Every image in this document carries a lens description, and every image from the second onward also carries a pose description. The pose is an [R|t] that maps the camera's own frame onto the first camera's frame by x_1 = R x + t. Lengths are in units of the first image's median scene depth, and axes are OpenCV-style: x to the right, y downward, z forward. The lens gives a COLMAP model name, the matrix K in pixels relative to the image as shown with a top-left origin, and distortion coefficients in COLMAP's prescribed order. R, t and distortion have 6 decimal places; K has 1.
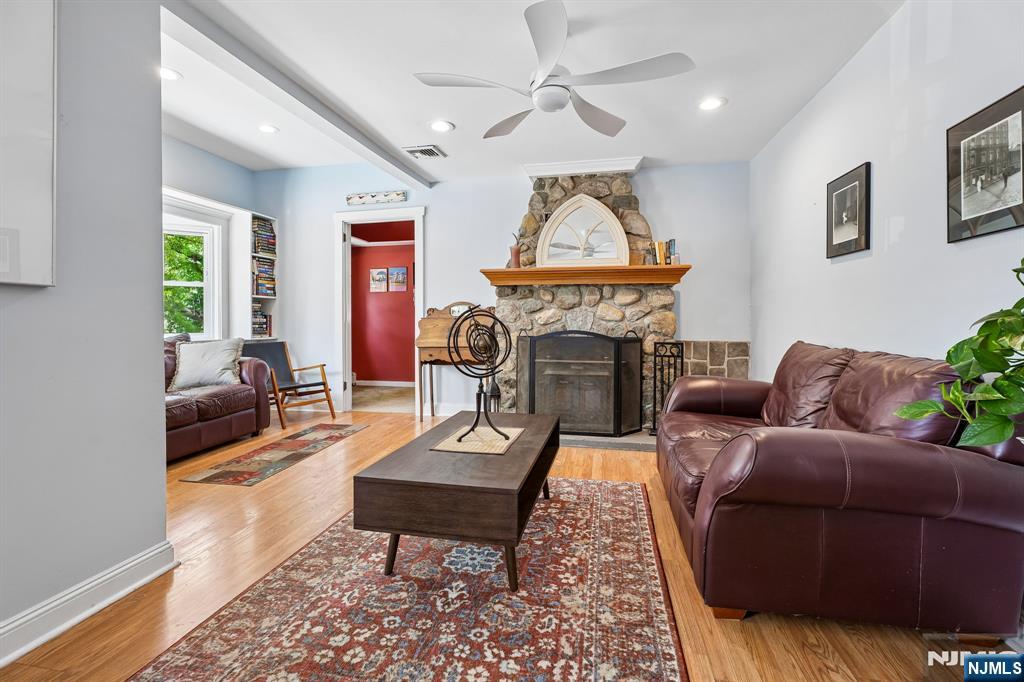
lens RADIAL K [[462.7, 0, 520.4], [0, 462.7, 324.1], [0, 0, 1]] dist [-0.007630, 0.003409]
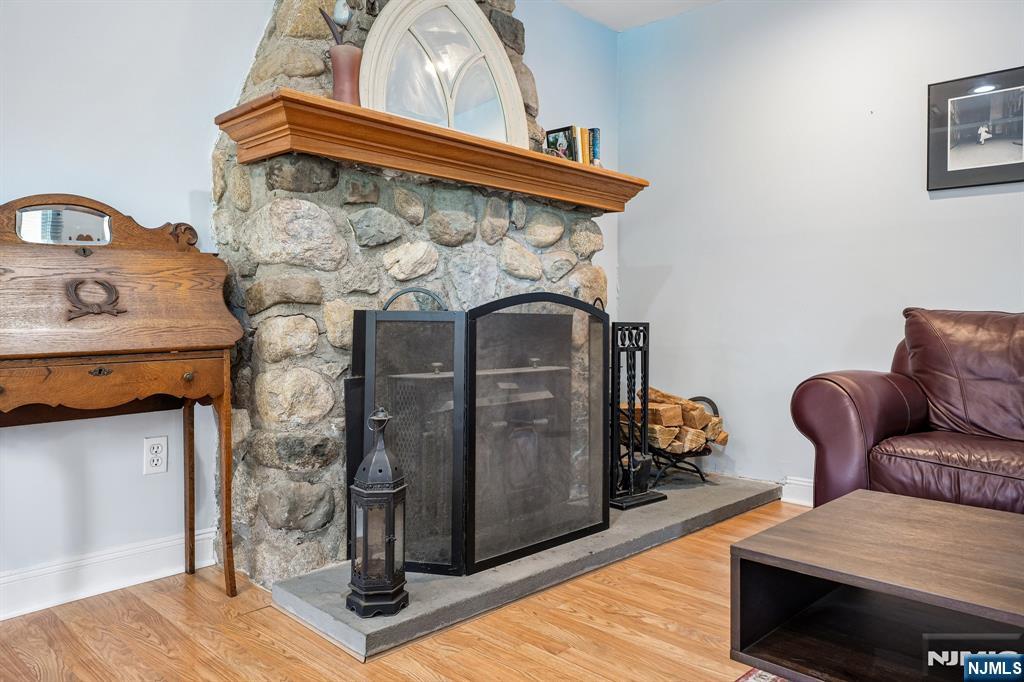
lens RADIAL K [[710.6, 0, 518.8], [0, 710.6, 319.1], [0, 0, 1]] dist [-0.007329, 0.002271]
pose [[0.540613, 0.001272, 0.841270, -0.398018], [0.011135, 0.999900, -0.008668, 0.039422], [-0.841198, 0.014054, 0.540545, 0.634733]]
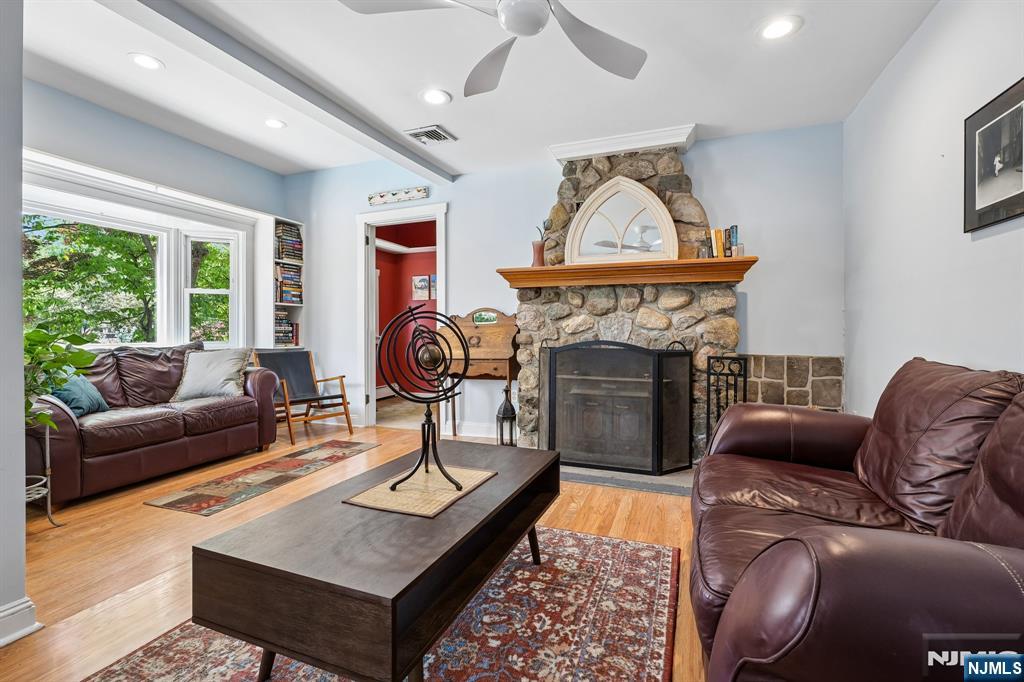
lens RADIAL K [[462.7, 0, 516.8], [0, 462.7, 332.6], [0, 0, 1]] dist [-0.007630, 0.003409]
pose [[0.985553, 0.002468, -0.169348, 0.097805], [-0.003384, 0.999981, -0.005121, 0.003957], [0.169332, 0.005620, 0.985543, 0.163444]]
